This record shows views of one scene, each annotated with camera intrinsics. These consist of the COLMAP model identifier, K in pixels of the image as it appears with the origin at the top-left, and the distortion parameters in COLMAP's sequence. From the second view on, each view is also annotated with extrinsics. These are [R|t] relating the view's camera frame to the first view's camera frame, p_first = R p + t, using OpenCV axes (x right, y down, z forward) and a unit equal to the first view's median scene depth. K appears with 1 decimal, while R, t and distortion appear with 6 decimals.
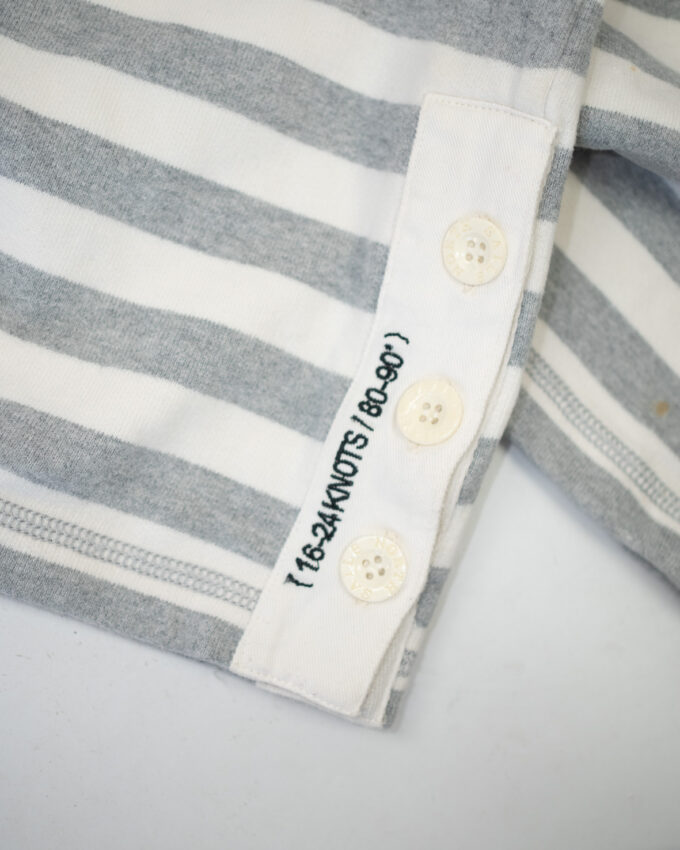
lens RADIAL K [[1303.7, 0, 337.1], [0, 1303.7, 429.3], [0, 0, 1]] dist [-0.106328, 0.000000]
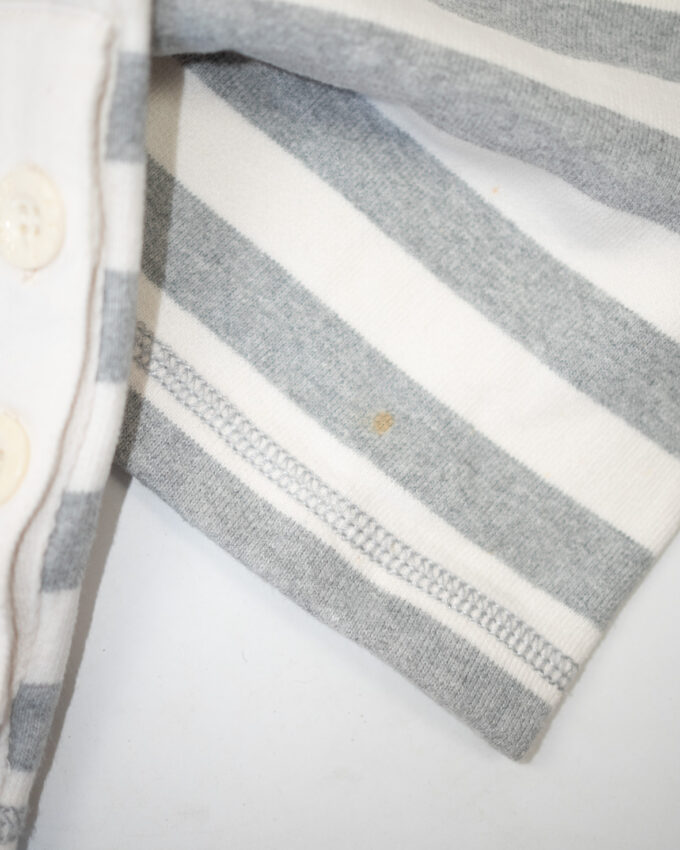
lens RADIAL K [[1303.7, 0, 342.5], [0, 1303.7, 418.6], [0, 0, 1]] dist [-0.106328, 0.000000]
pose [[0.991767, -0.088204, -0.092834, 0.298644], [0.085009, 0.995661, -0.037840, 0.005941], [0.095769, 0.029636, 0.994962, 0.319001]]
